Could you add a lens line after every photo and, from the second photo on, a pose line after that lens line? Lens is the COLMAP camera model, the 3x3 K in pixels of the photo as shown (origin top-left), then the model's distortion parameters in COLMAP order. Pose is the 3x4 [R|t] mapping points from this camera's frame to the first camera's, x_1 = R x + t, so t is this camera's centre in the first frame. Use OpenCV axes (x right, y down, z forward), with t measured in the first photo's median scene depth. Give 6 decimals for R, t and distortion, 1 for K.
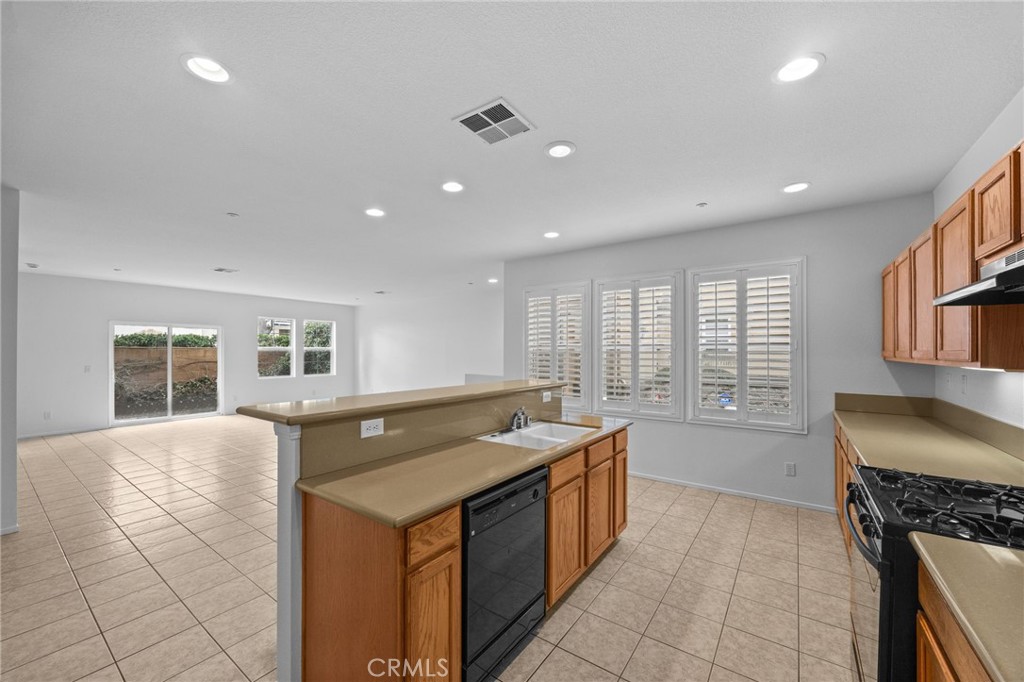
lens RADIAL K [[393.3, 0, 515.9], [0, 393.3, 345.3], [0, 0, 1]] dist [-0.002166, 0.000017]
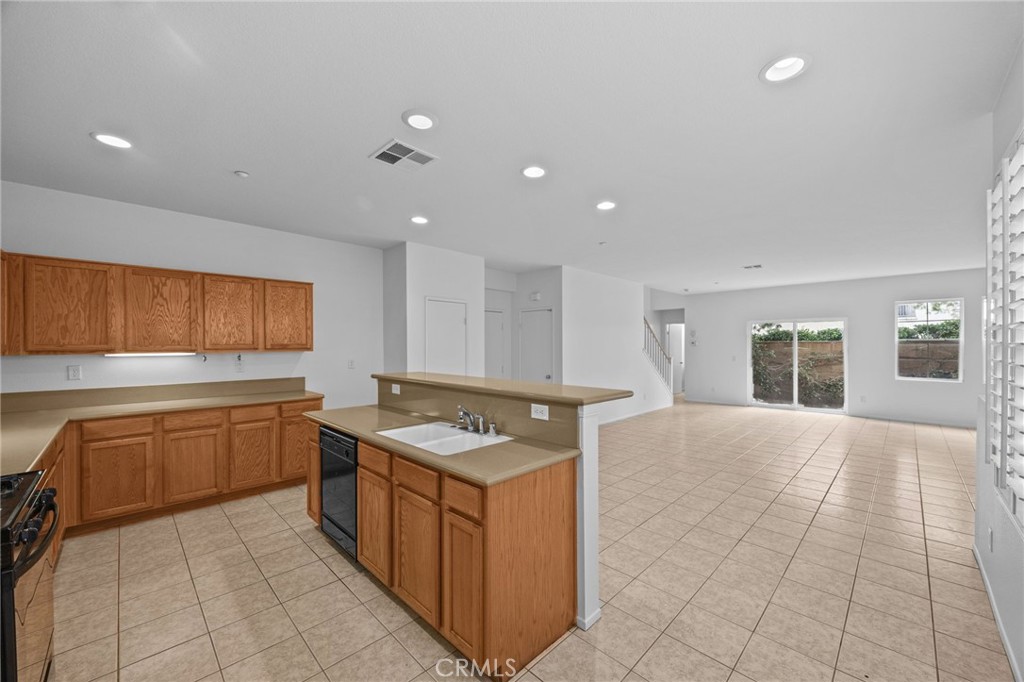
lens RADIAL K [[393.3, 0, 513.3], [0, 393.3, 346.5], [0, 0, 1]] dist [-0.002166, 0.000017]
pose [[-0.165141, 0.000463, -0.986270, 0.486574], [0.017474, 0.999844, -0.002457, 0.012576], [0.986115, -0.017640, -0.165123, 0.687748]]
